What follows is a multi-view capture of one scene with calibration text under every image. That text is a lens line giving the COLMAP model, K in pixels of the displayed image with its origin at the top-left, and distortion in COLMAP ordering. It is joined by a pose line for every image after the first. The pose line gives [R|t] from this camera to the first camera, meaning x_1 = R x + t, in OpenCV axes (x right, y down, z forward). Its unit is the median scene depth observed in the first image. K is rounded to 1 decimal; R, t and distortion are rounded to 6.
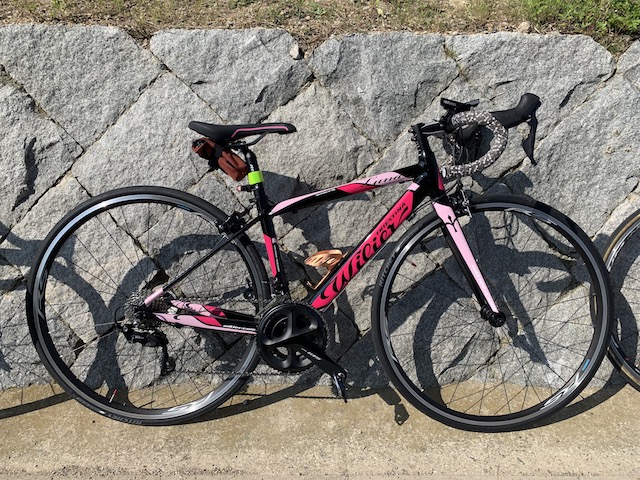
lens RADIAL K [[486.3, 0, 323.0], [0, 486.3, 241.0], [0, 0, 1]] dist [0.026412, -0.025186]
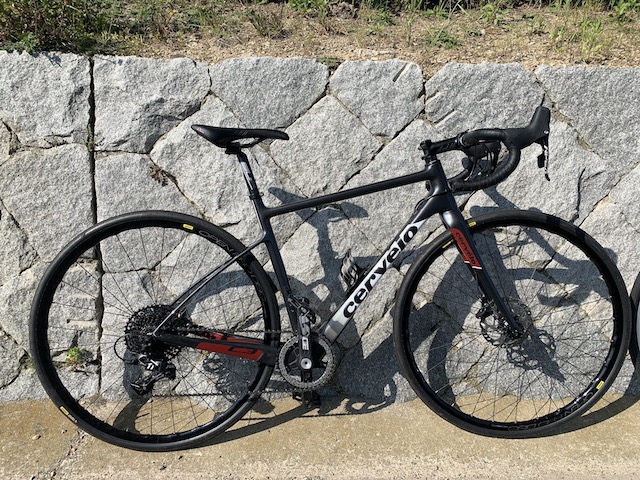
lens RADIAL K [[486.3, 0, 316.9], [0, 486.3, 243.1], [0, 0, 1]] dist [0.026412, -0.025186]
pose [[0.998396, -0.009223, 0.055855, -1.241842], [0.010962, 0.999462, -0.030916, -0.013475], [-0.055540, 0.031479, 0.997960, -0.061135]]
